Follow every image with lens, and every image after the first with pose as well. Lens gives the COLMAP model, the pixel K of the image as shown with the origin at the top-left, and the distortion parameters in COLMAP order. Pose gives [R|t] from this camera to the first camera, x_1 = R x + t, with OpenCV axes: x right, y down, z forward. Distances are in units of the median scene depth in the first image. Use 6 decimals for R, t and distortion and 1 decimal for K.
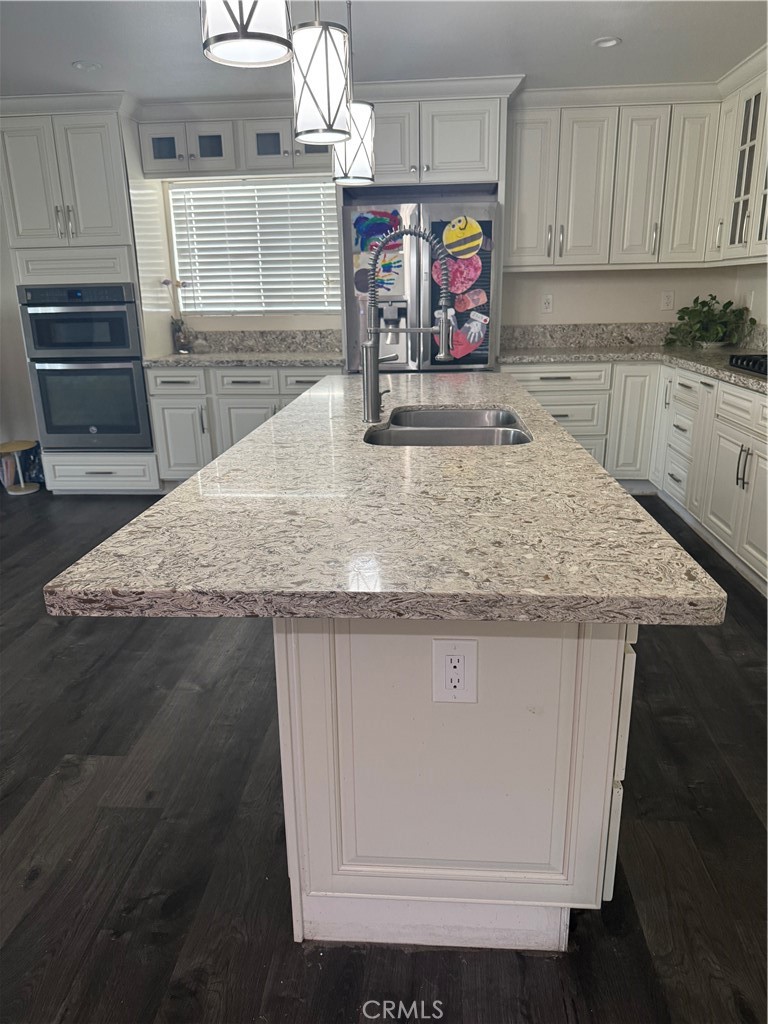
lens RADIAL K [[749.4, 0, 362.9], [0, 749.4, 529.4], [0, 0, 1]] dist [0.054137, -0.083878]
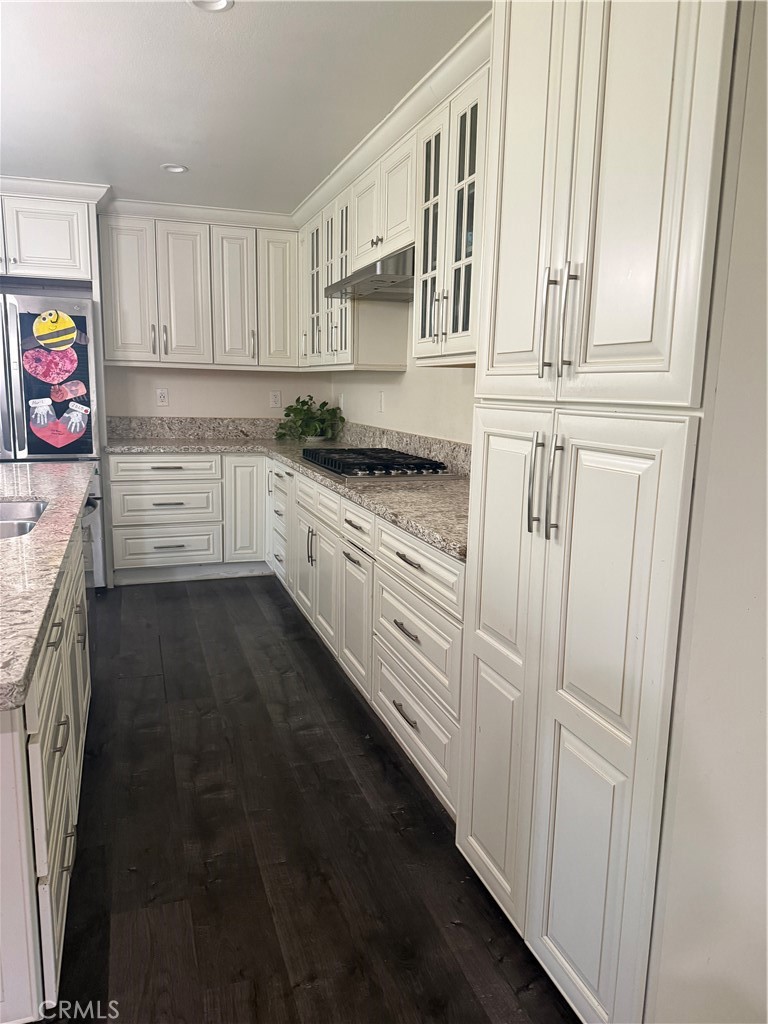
lens RADIAL K [[749.4, 0, 389.1], [0, 749.4, 519.6], [0, 0, 1]] dist [0.054137, -0.083878]
pose [[0.918800, -0.030518, 0.393541, 0.135676], [0.079423, 0.990909, -0.108587, 0.004957], [-0.386649, 0.131026, 0.912871, -0.048841]]
